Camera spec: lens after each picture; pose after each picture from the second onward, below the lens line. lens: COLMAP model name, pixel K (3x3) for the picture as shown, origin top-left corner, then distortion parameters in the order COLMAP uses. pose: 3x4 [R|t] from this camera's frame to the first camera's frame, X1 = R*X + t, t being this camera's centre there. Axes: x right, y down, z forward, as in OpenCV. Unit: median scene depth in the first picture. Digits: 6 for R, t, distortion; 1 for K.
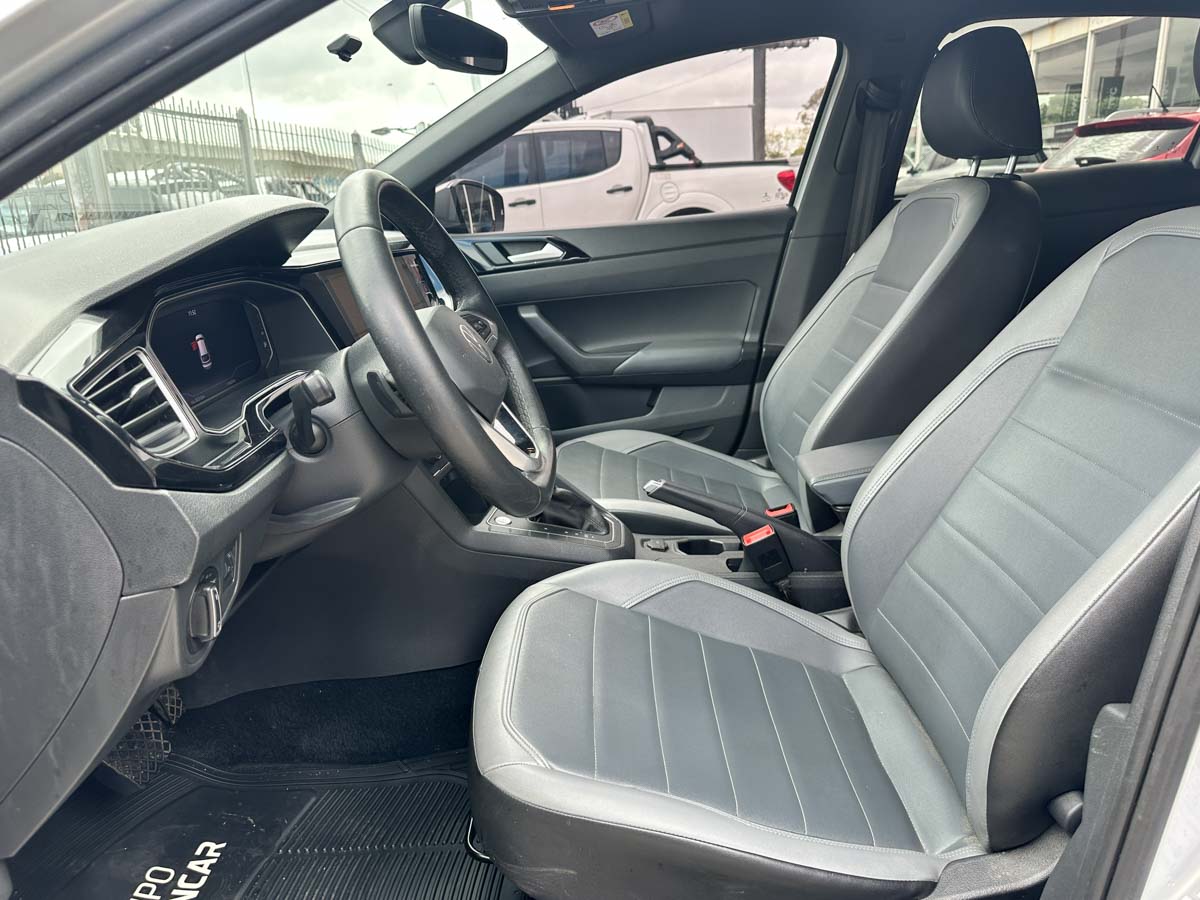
lens RADIAL K [[855.0, 0, 594.1], [0, 855.0, 461.4], [0, 0, 1]] dist [0.002032, -0.010562]
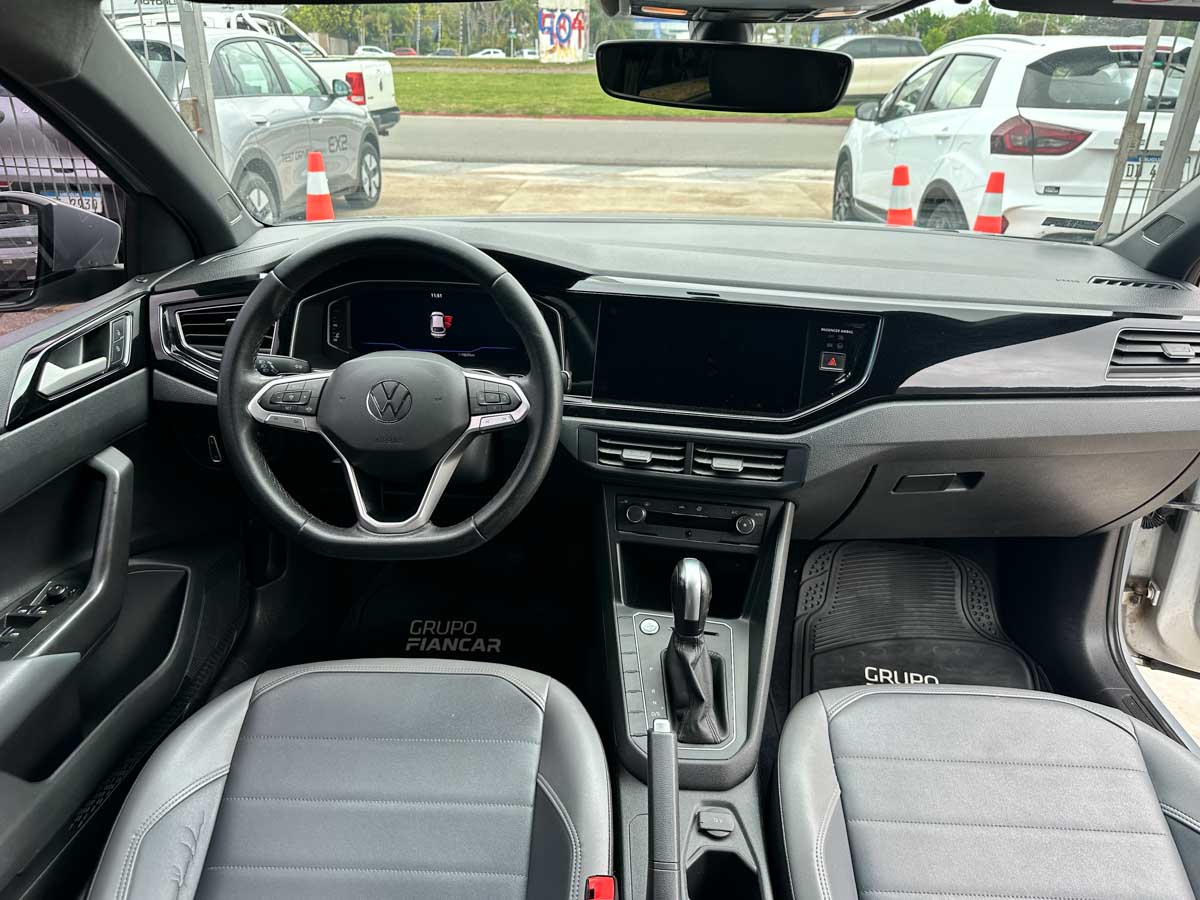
lens RADIAL K [[863.3, 0, 600.0], [0, 863.3, 450.0], [0, 0, 1]] dist [0.004606, -0.005312]
pose [[-0.029746, 0.466640, -0.883947, 0.694173], [-0.320487, 0.833197, 0.450633, -0.544981], [0.946786, 0.296698, 0.124768, 0.926915]]
